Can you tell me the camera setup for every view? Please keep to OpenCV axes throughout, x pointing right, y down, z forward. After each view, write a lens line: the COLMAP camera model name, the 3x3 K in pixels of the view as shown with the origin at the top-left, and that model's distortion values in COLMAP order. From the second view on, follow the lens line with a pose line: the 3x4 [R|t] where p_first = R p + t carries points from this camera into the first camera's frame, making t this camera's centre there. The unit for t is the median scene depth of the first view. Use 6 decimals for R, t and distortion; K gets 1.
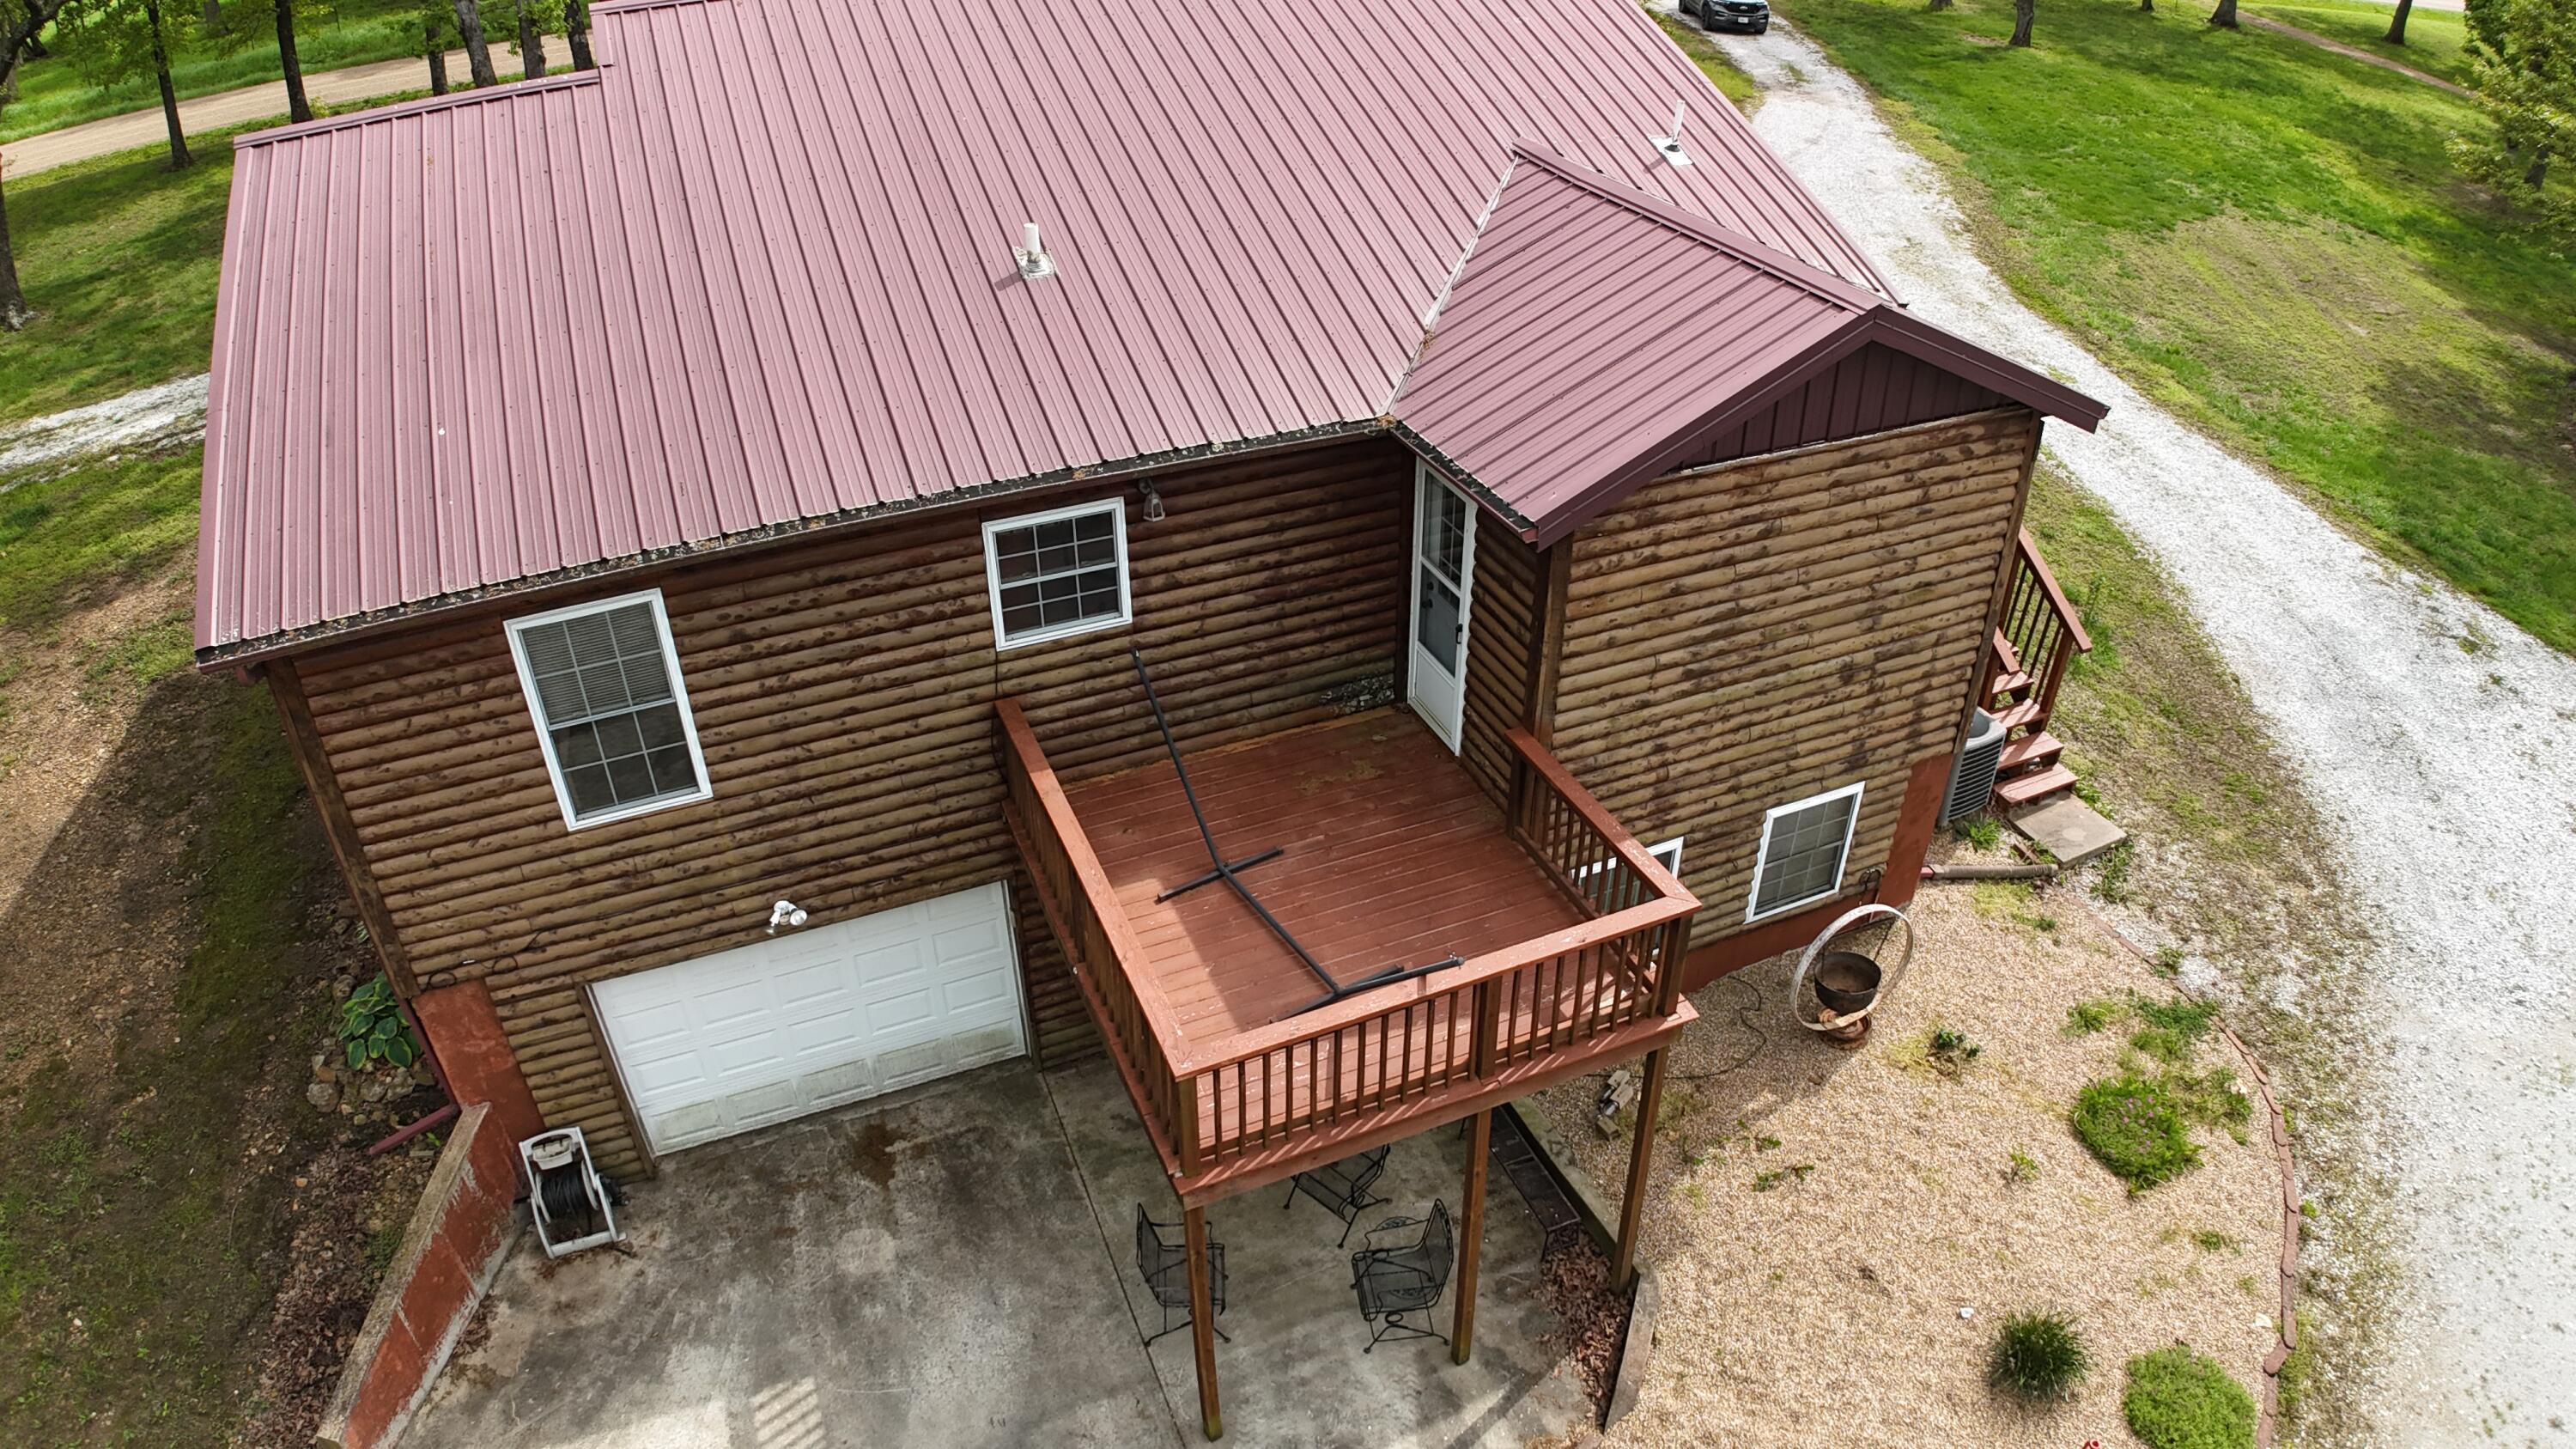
lens RADIAL K [[1573.9, 0, 1275.4], [0, 1573.9, 725.3], [0, 0, 1]] dist [-0.174415, 0.014046]
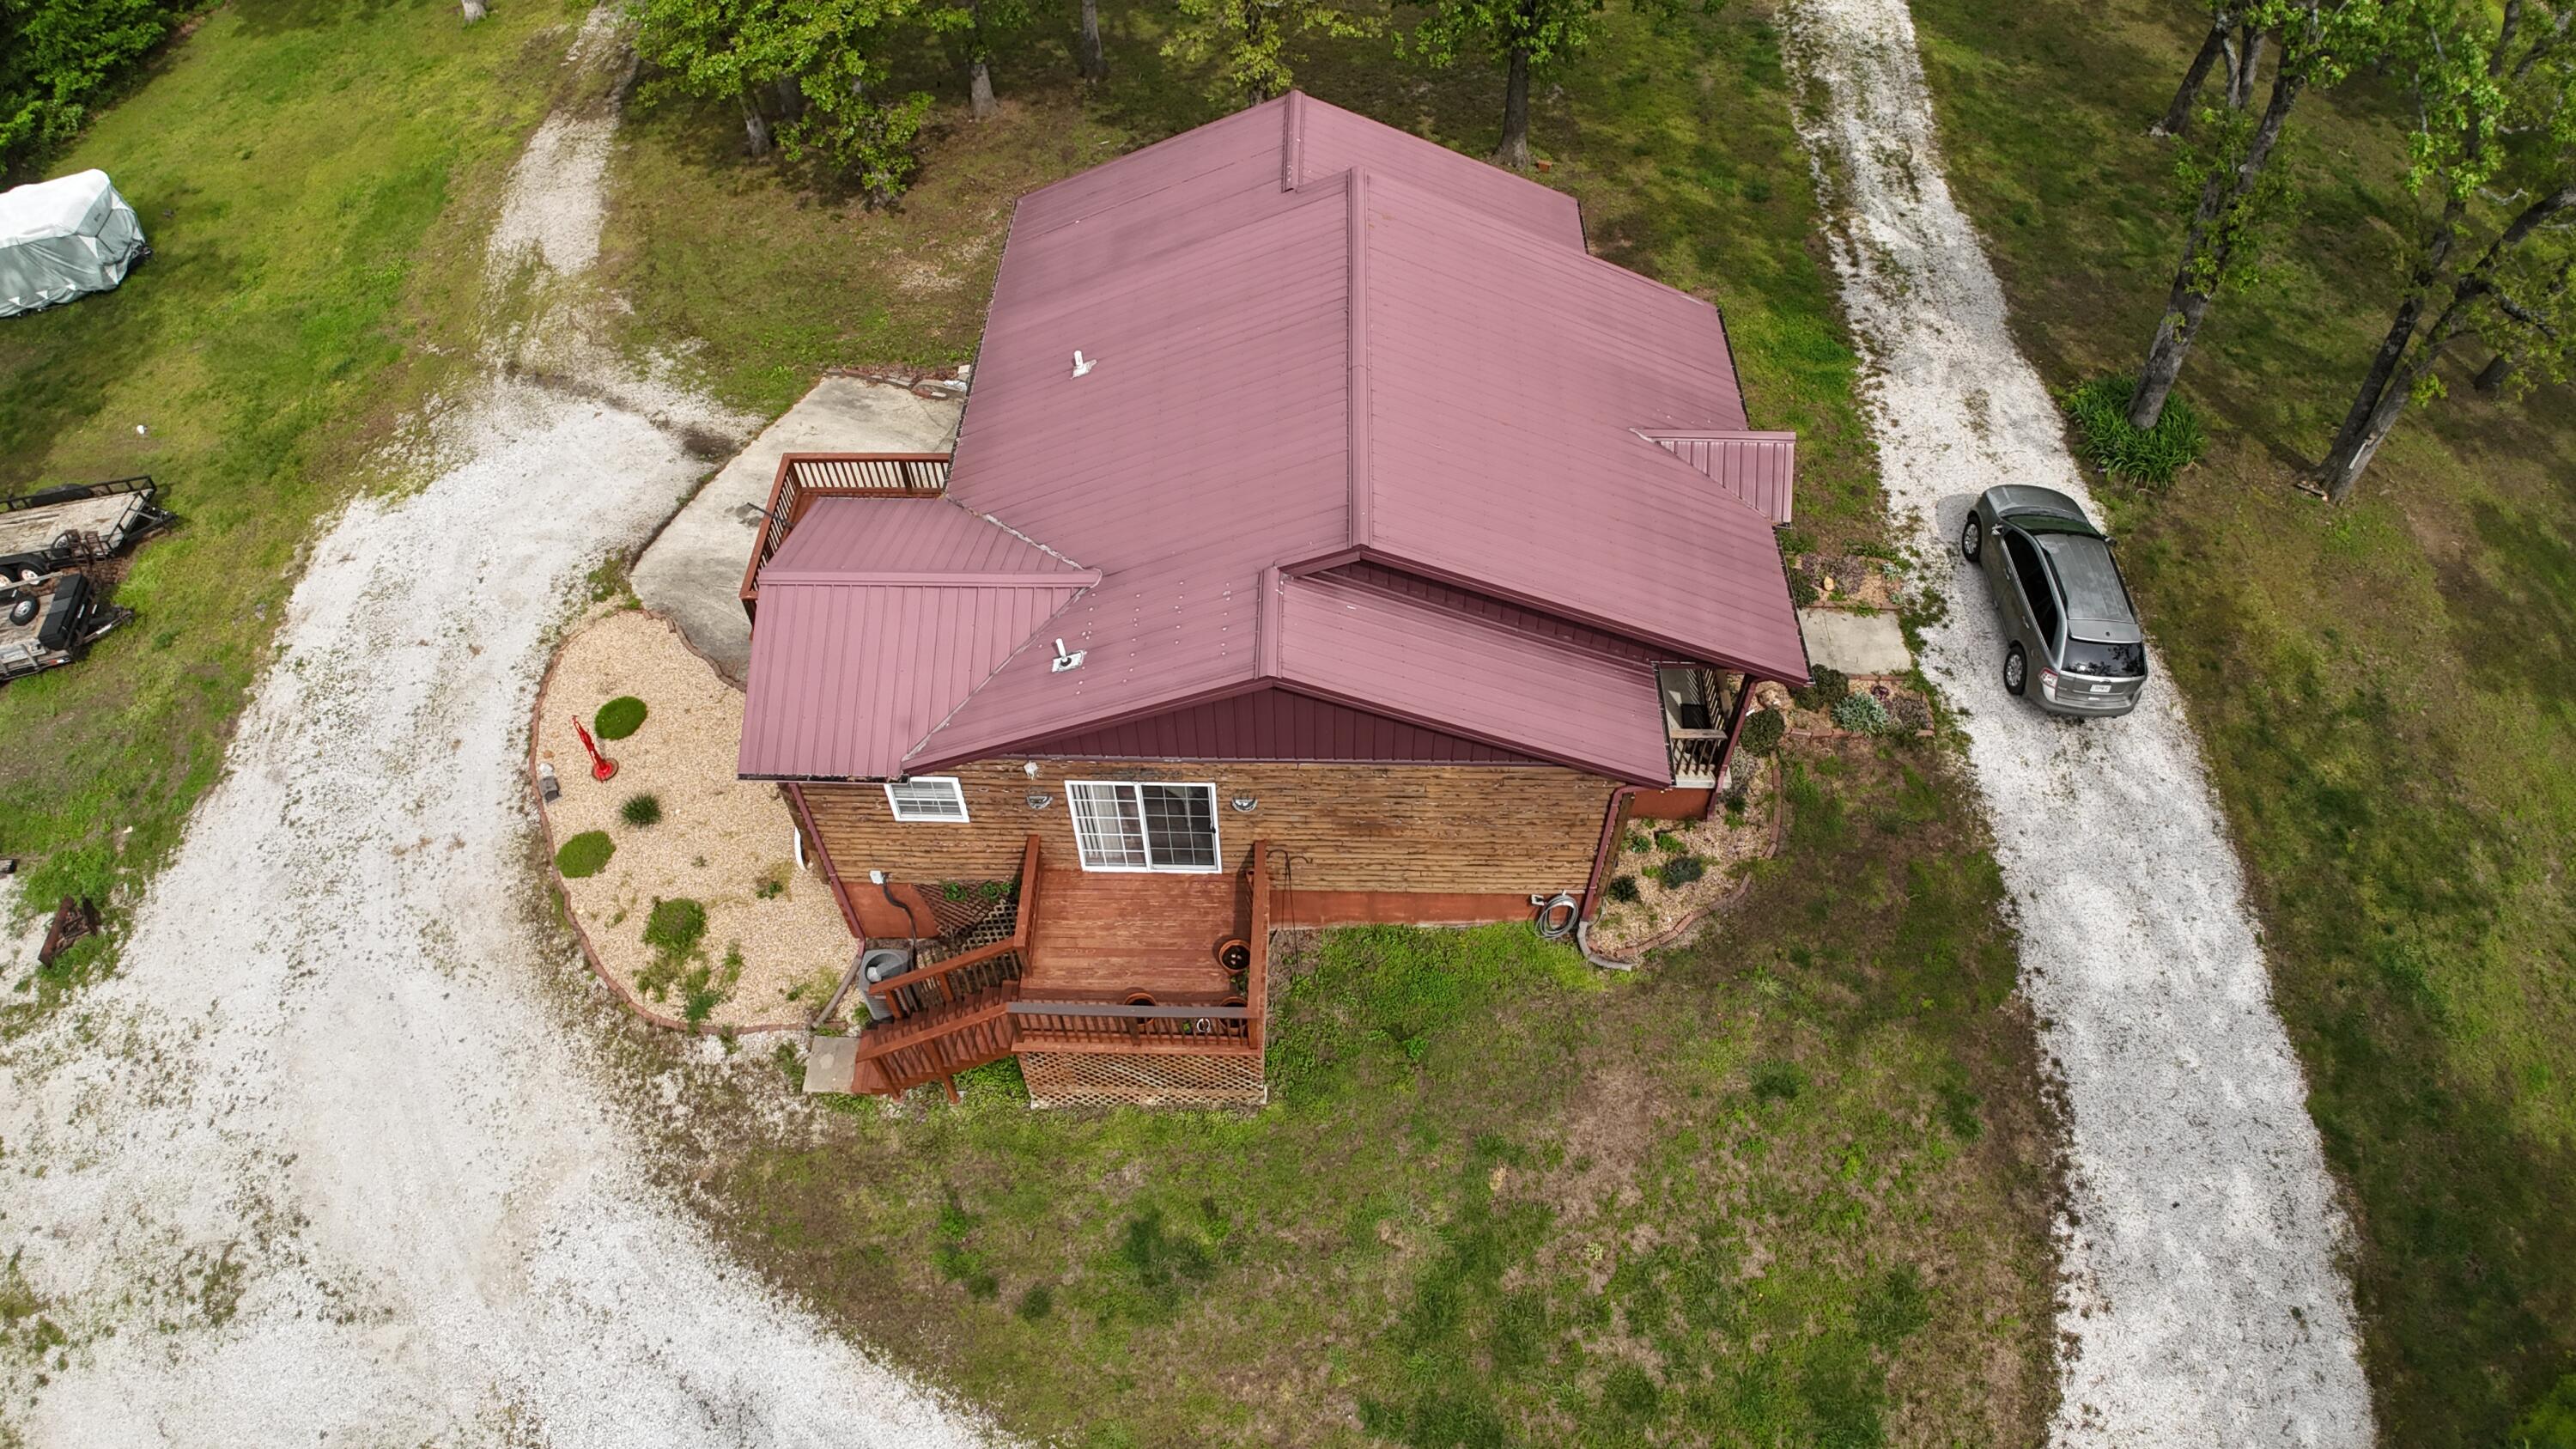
lens RADIAL K [[1583.9, 0, 1285.4], [0, 1583.9, 719.7], [0, 0, 1]] dist [-0.190198, 0.029013]
pose [[-0.413651, 0.727286, -0.547675, 1.215677], [-0.488833, 0.330069, 0.807525, -1.964891], [0.768072, 0.601755, 0.218989, 1.039494]]
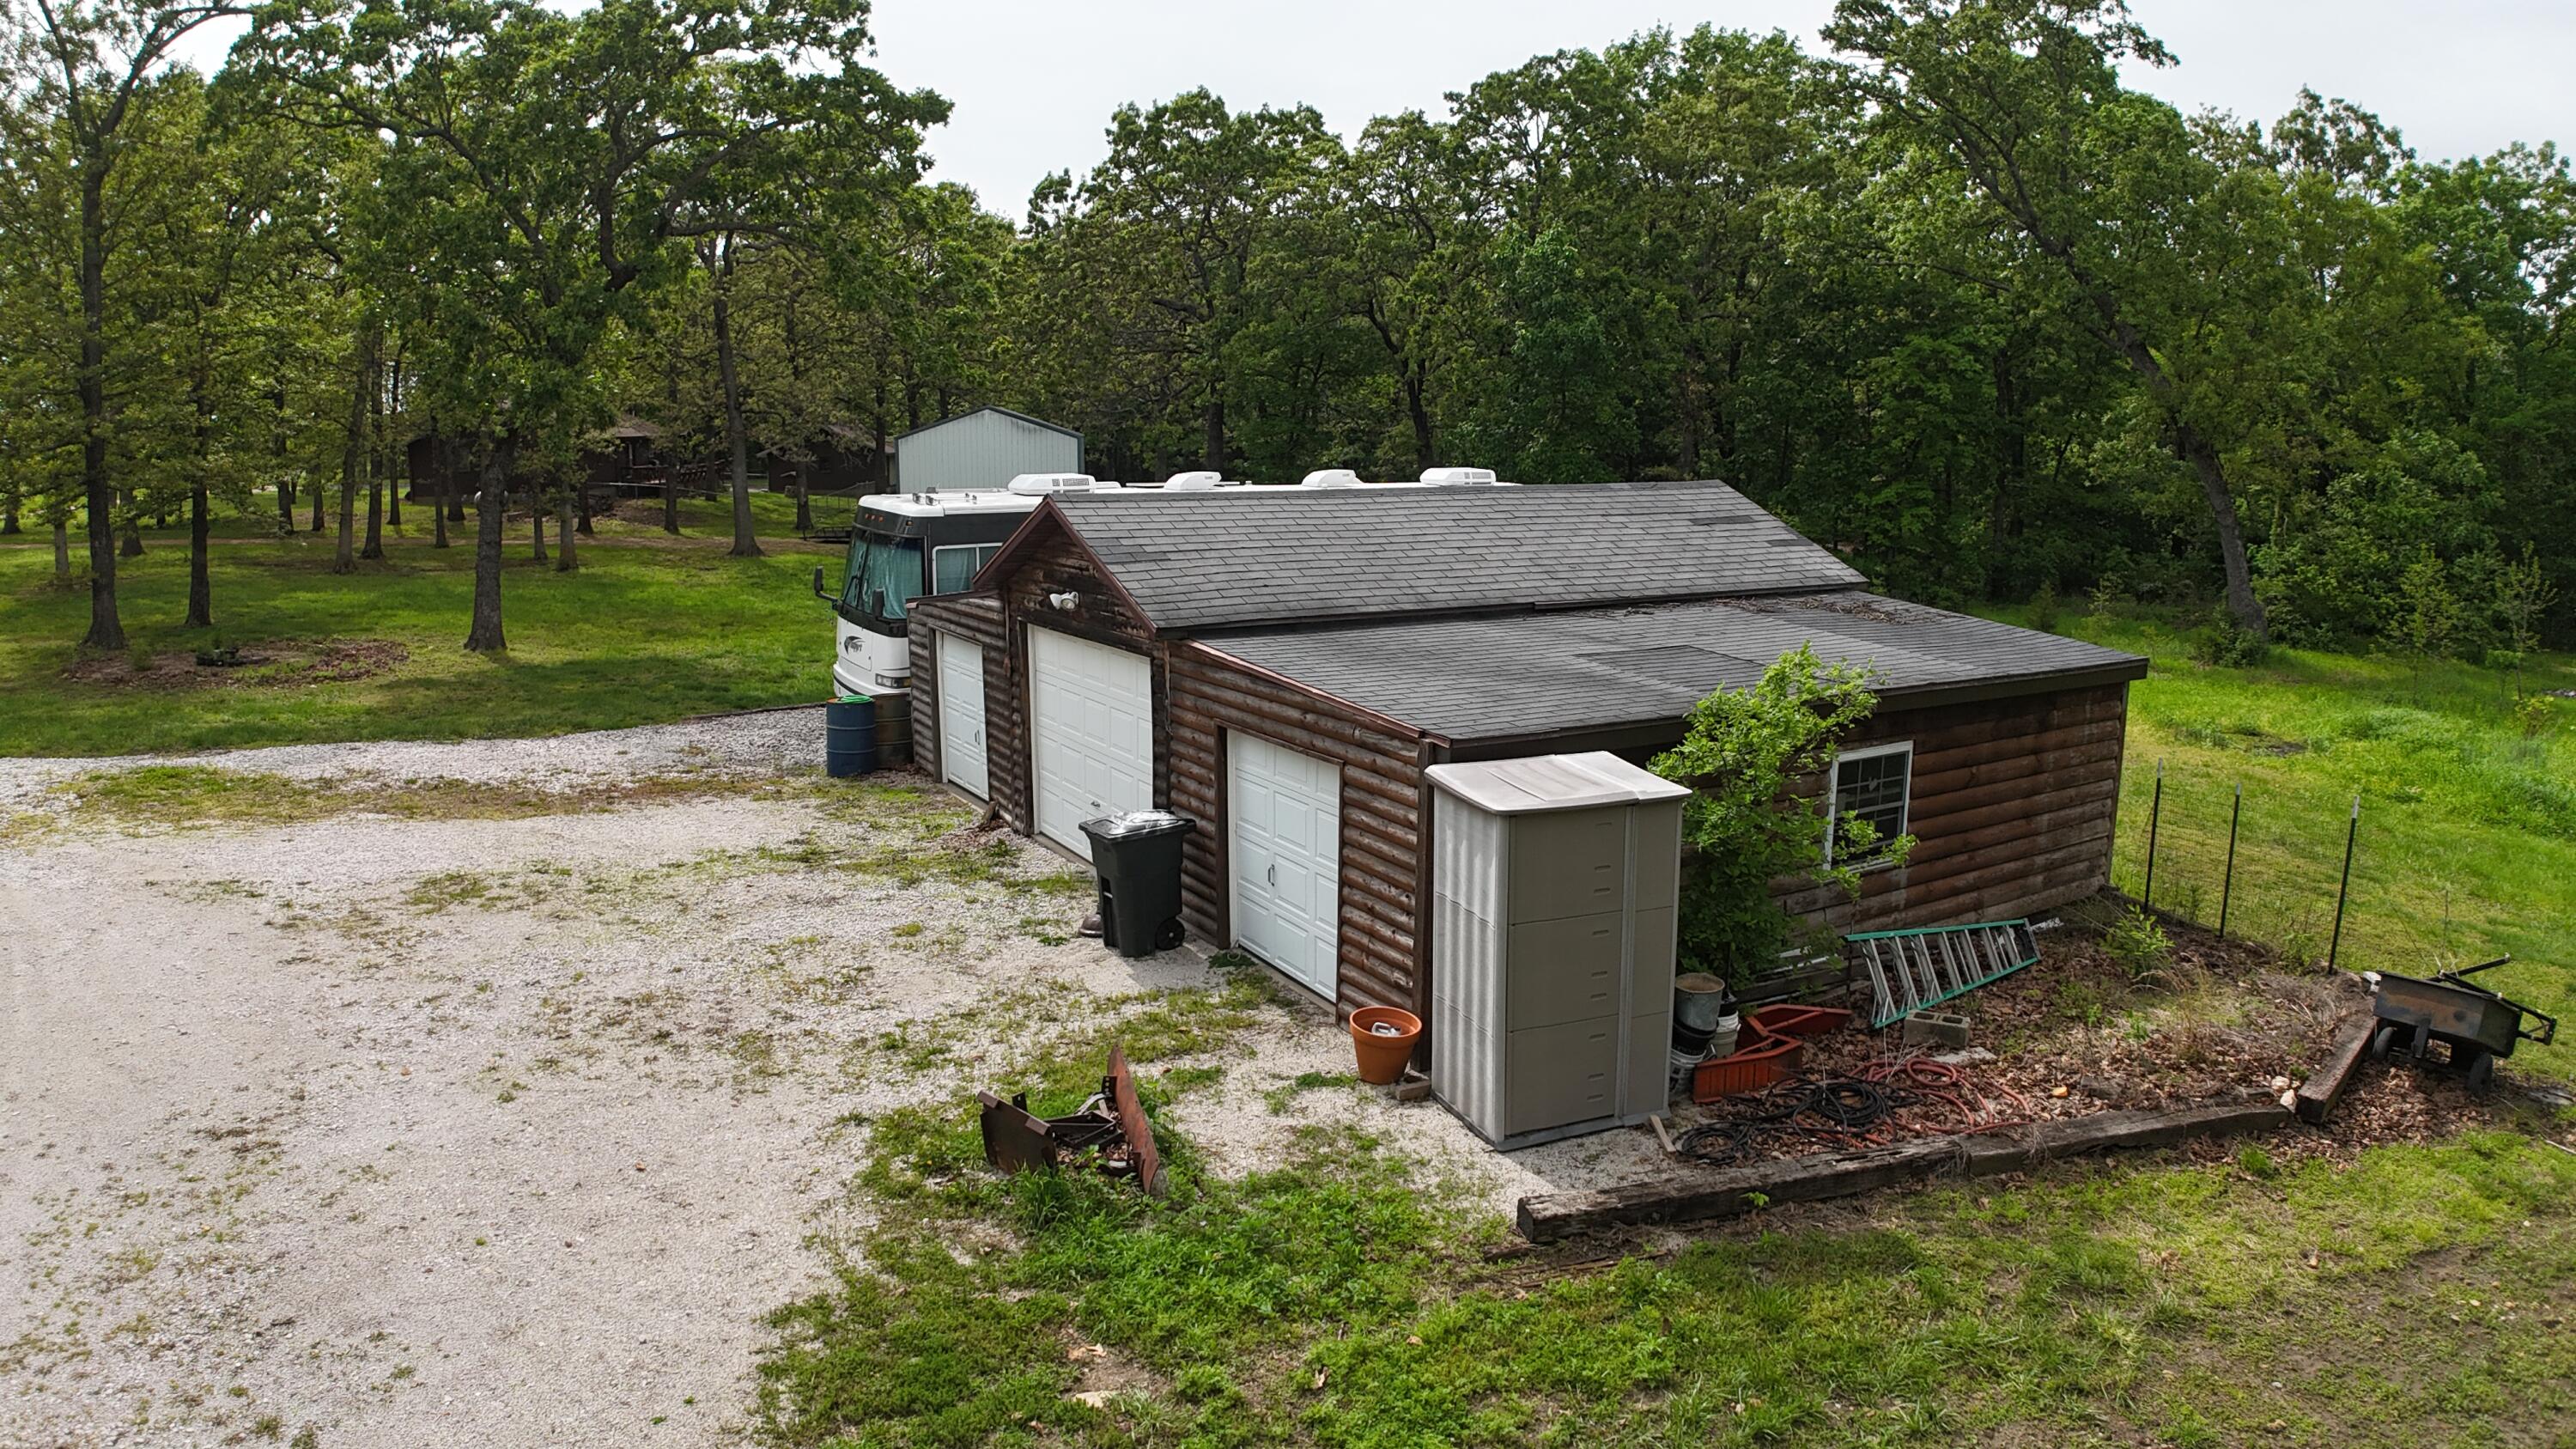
lens RADIAL K [[1573.9, 0, 1275.4], [0, 1573.9, 725.3], [0, 0, 1]] dist [-0.174415, 0.014046]
pose [[0.251439, -0.173220, 0.952247, 0.357382], [0.536470, 0.843836, 0.011846, 0.708165], [-0.805592, 0.507873, 0.305100, -0.199888]]
